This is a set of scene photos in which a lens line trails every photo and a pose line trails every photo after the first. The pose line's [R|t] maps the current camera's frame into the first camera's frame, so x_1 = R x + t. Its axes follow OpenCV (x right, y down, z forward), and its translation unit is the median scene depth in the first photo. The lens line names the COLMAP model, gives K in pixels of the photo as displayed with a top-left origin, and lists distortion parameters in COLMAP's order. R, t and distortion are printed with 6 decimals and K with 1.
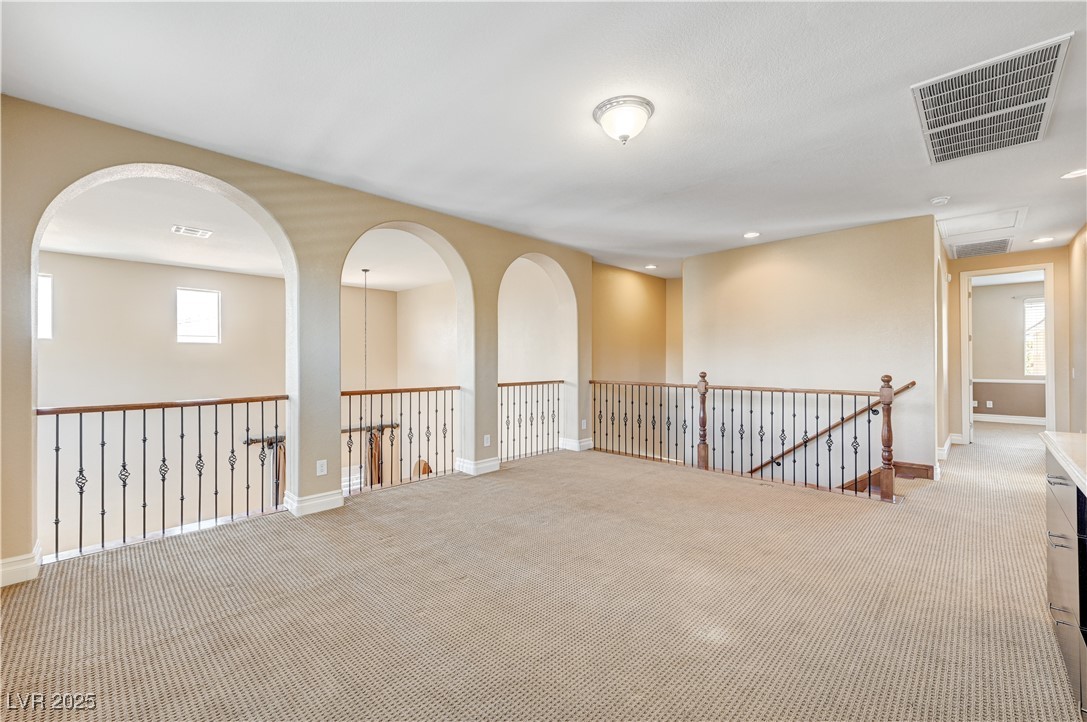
lens RADIAL K [[443.2, 0, 545.1], [0, 443.2, 358.5], [0, 0, 1]] dist [0.001847, -0.000085]
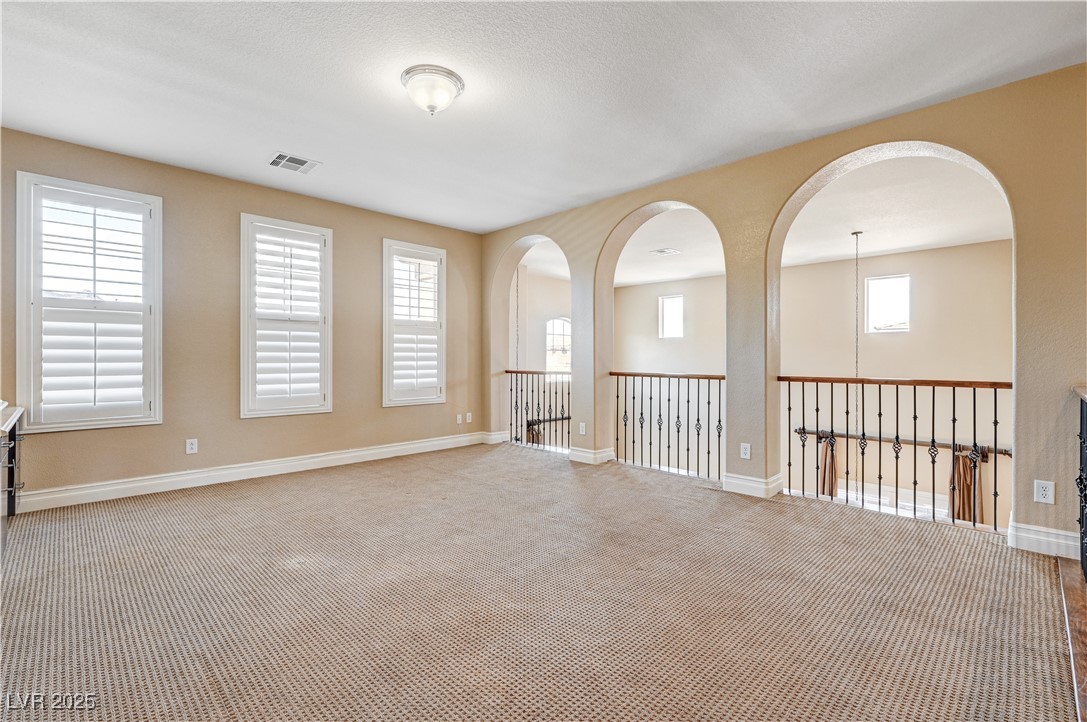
lens RADIAL K [[486.3, 0, 545.0], [0, 486.3, 360.0], [0, 0, 1]] dist [0.000344, 0.000070]
pose [[-0.003426, 0.010260, -0.999941, 0.755028], [0.004802, 0.999936, 0.010243, 0.025307], [0.999983, -0.004767, -0.003475, 0.745419]]
